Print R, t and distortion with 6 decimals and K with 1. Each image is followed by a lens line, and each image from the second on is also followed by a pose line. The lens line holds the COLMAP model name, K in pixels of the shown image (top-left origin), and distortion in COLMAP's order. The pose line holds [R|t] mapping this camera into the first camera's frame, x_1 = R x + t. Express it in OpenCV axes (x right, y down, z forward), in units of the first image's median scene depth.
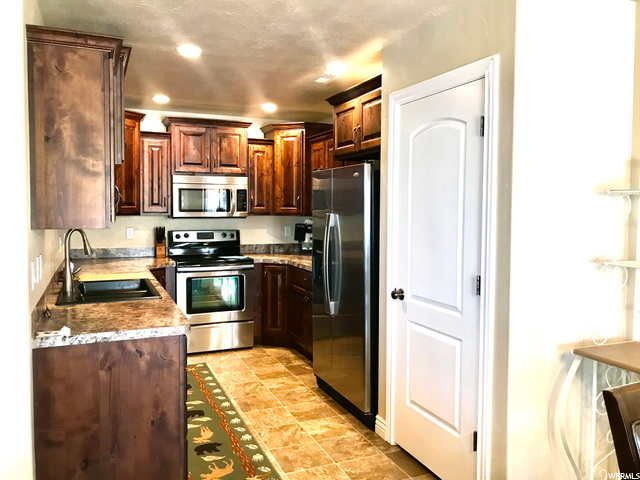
lens RADIAL K [[524.5, 0, 318.8], [0, 524.5, 241.1], [0, 0, 1]] dist [0.032147, -0.035819]
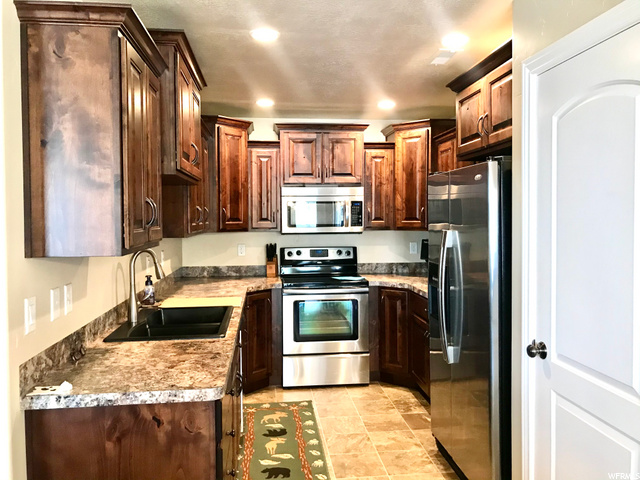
lens RADIAL K [[524.5, 0, 320.9], [0, 524.5, 235.5], [0, 0, 1]] dist [0.032147, -0.035819]
pose [[0.959011, -0.002509, -0.283358, 0.062006], [-0.006509, 0.999502, -0.030879, -0.019701], [0.283294, 0.031458, 0.958517, 0.212320]]
